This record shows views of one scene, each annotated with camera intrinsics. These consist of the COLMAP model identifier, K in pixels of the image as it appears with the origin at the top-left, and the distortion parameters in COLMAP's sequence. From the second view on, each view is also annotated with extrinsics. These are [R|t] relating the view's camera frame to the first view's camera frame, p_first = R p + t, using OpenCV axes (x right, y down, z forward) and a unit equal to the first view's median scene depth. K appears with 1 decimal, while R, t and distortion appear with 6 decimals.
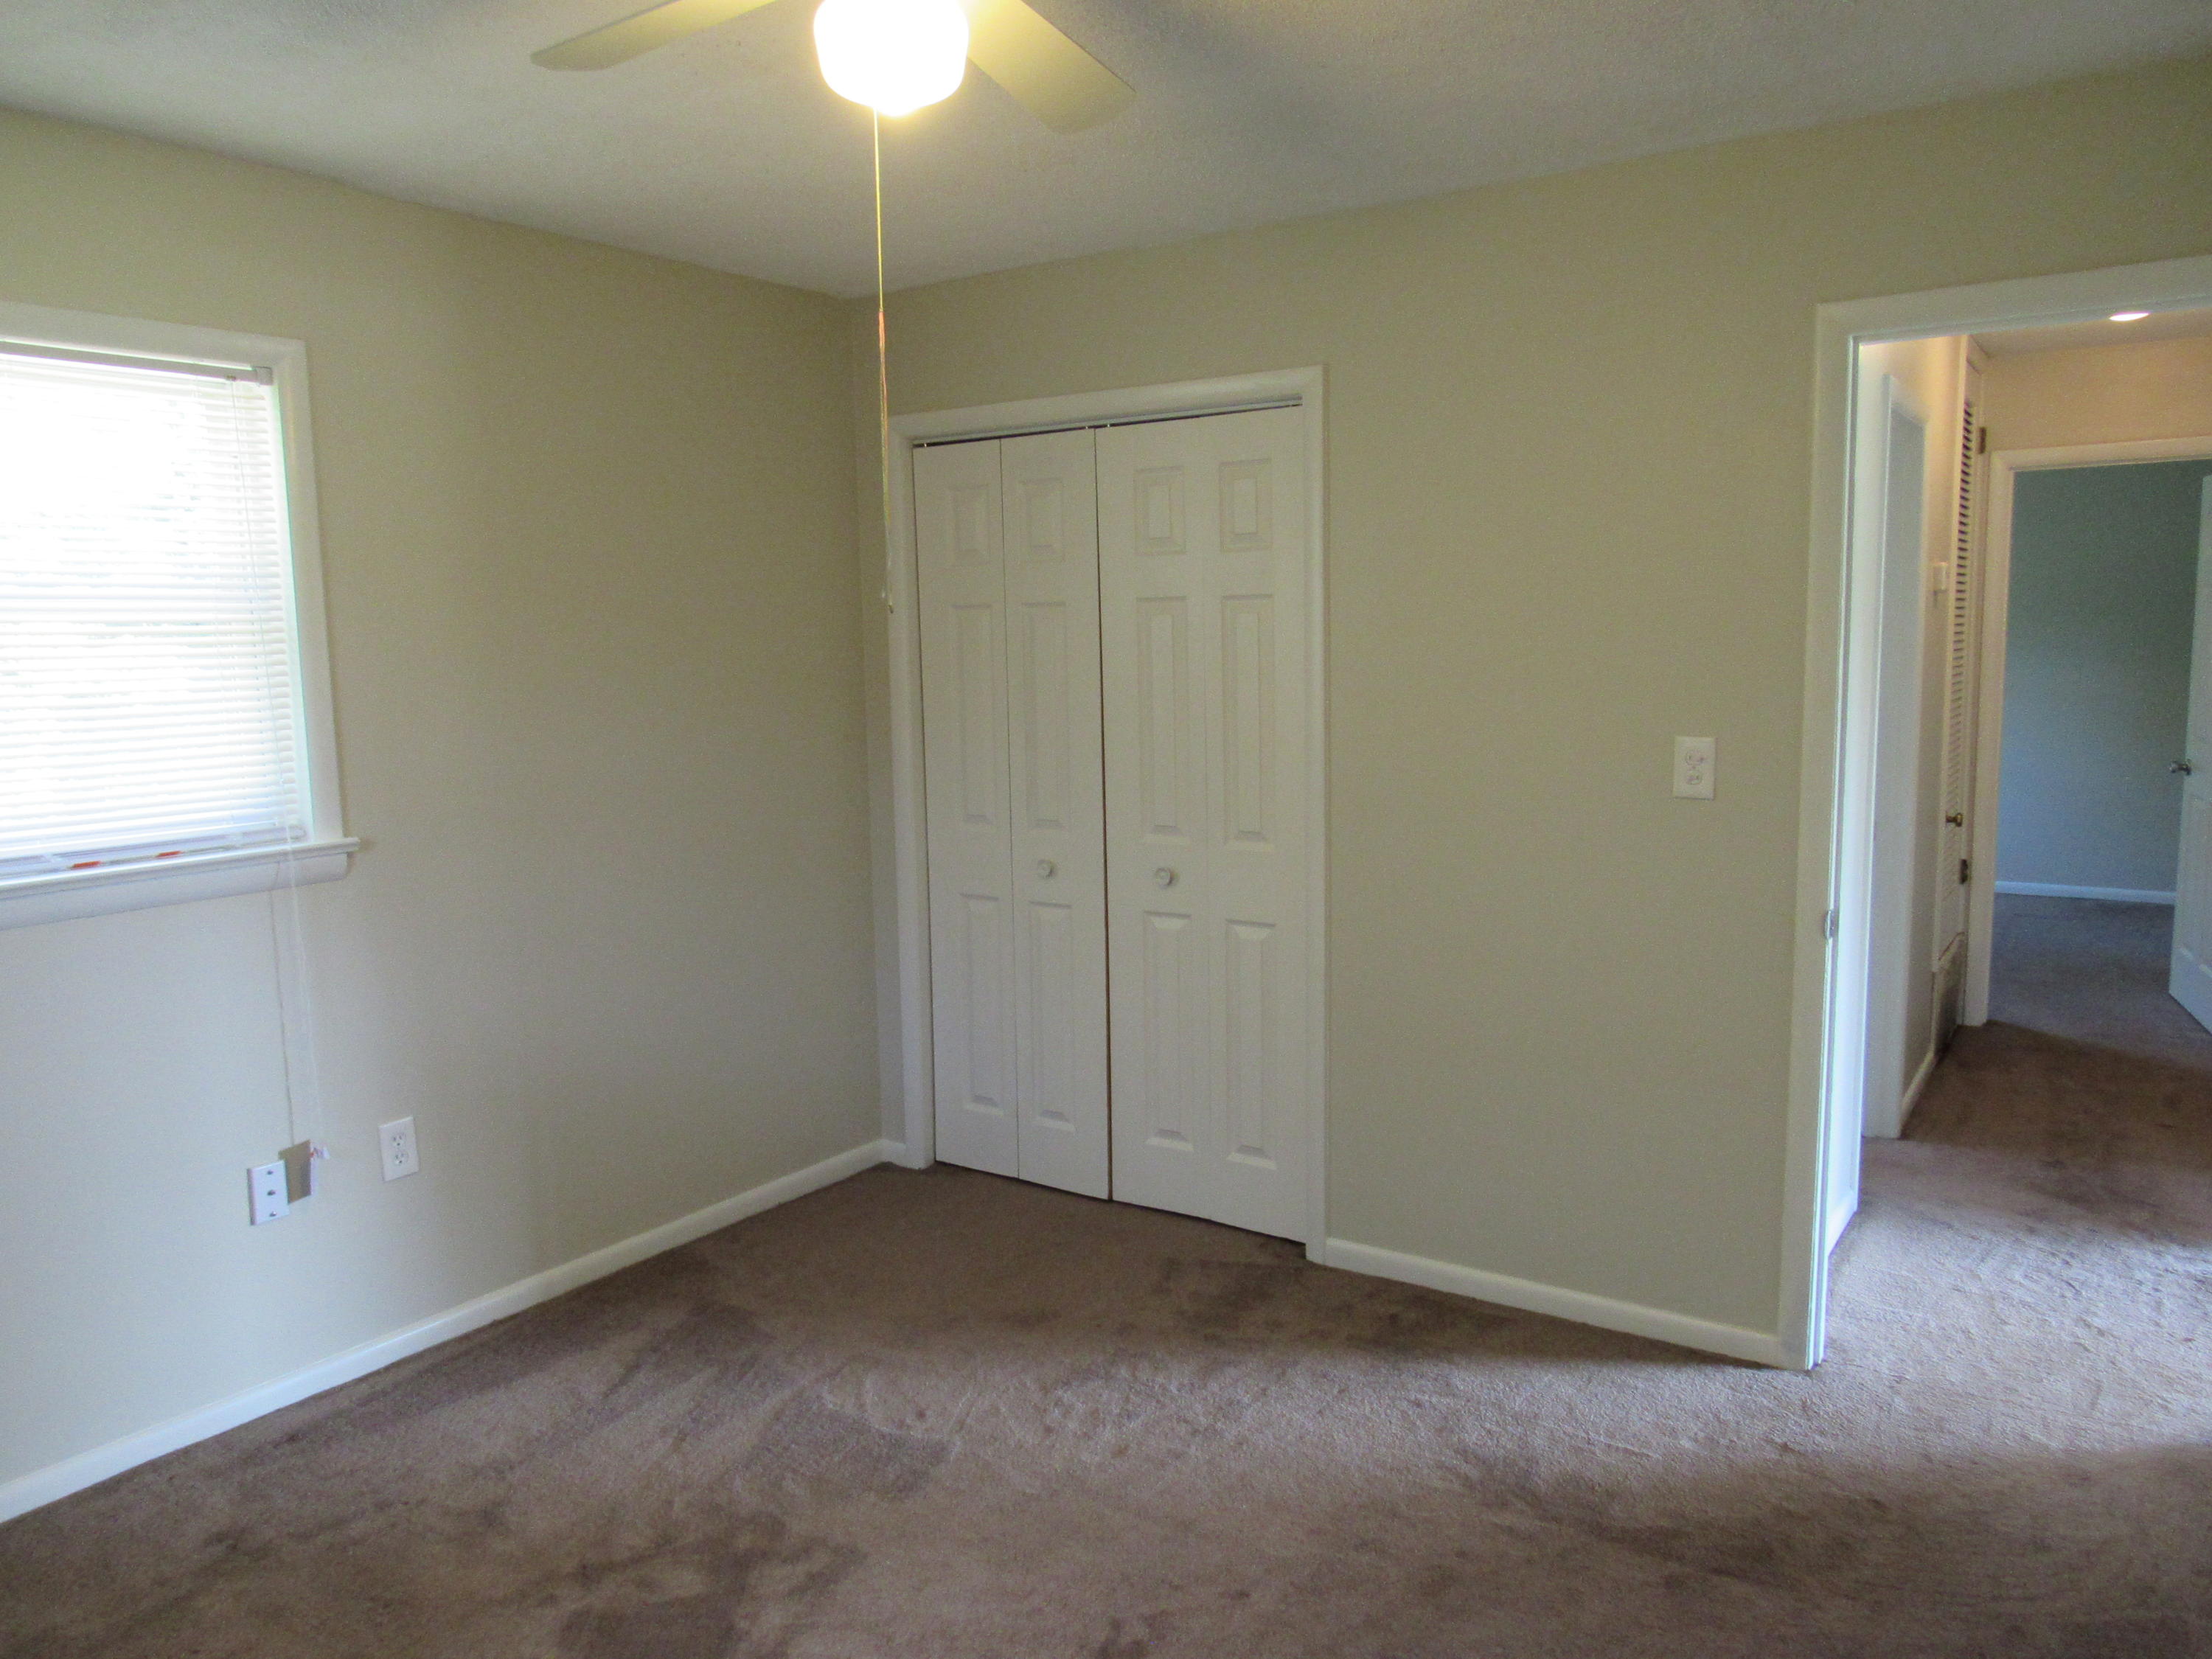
lens RADIAL K [[1579.2, 0, 1106.0], [0, 1579.2, 829.5], [0, 0, 1]] dist [0.004775, 0.002466]
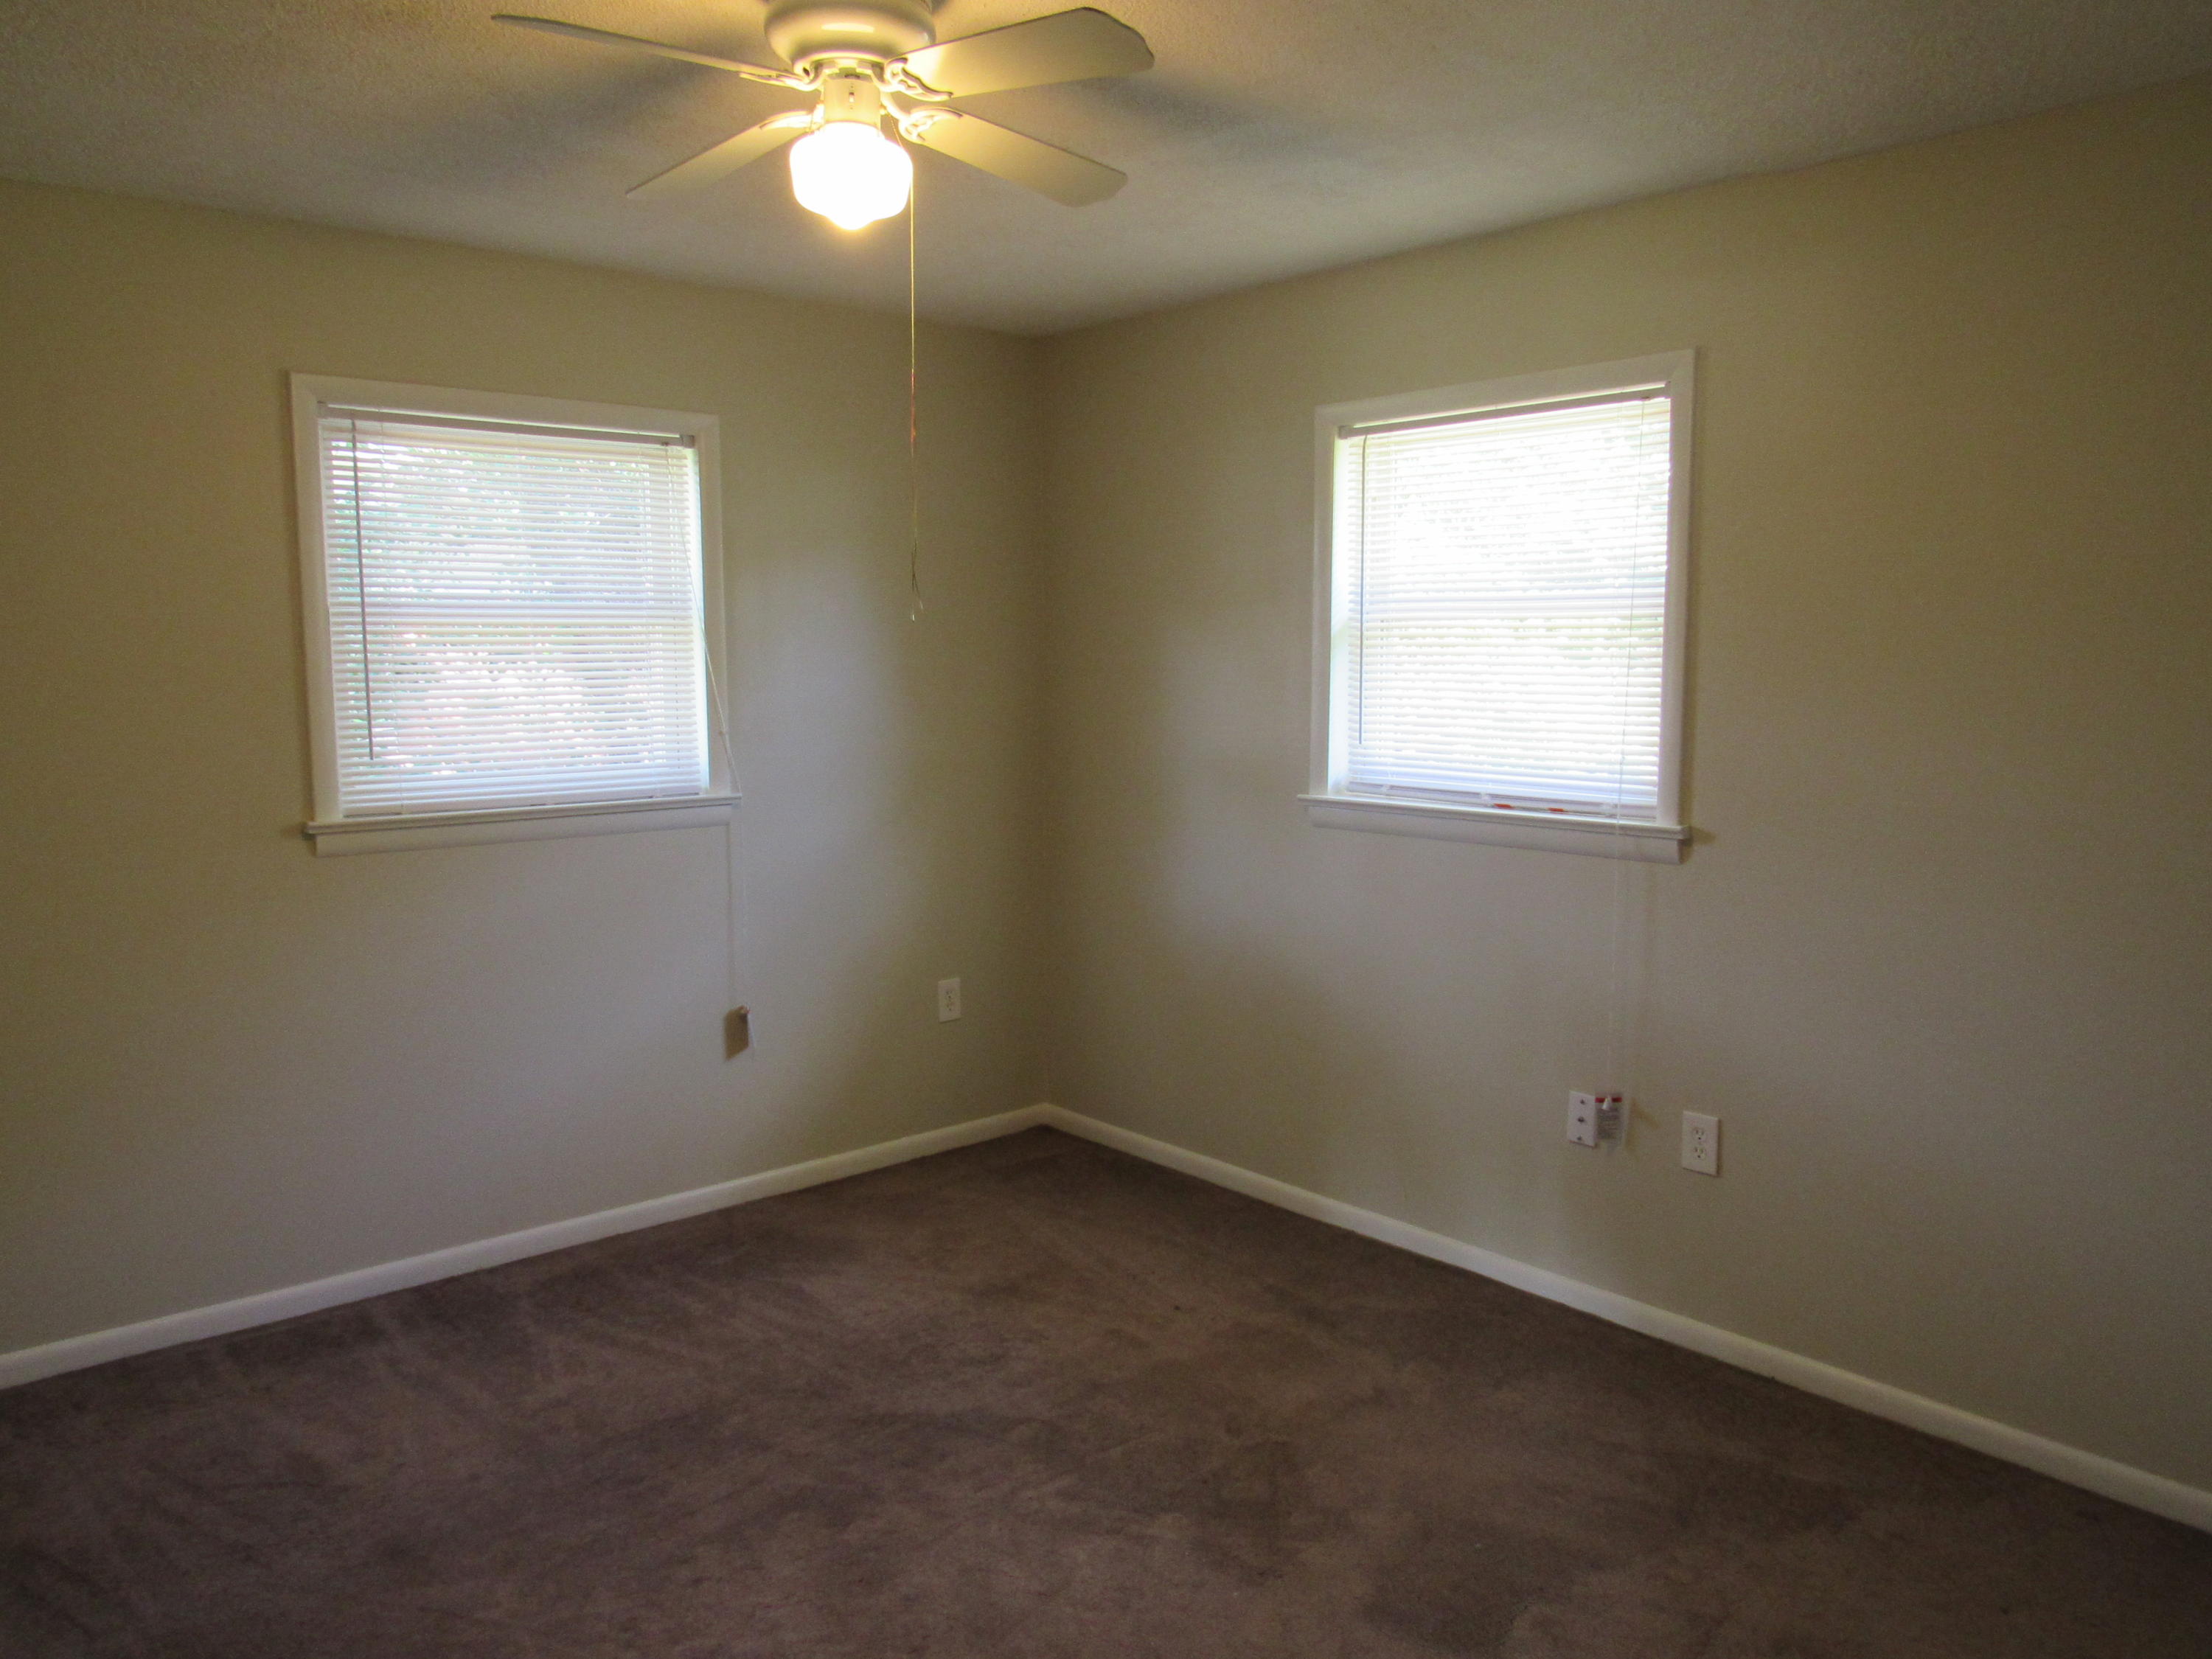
lens RADIAL K [[1590.4, 0, 1093.9], [0, 1590.4, 831.5], [0, 0, 1]] dist [-0.025884, 0.003129]
pose [[-0.224983, 0.139532, -0.964320, 0.639157], [-0.119542, 0.978264, 0.169440, -0.128041], [0.967002, 0.153398, -0.203412, 0.883730]]
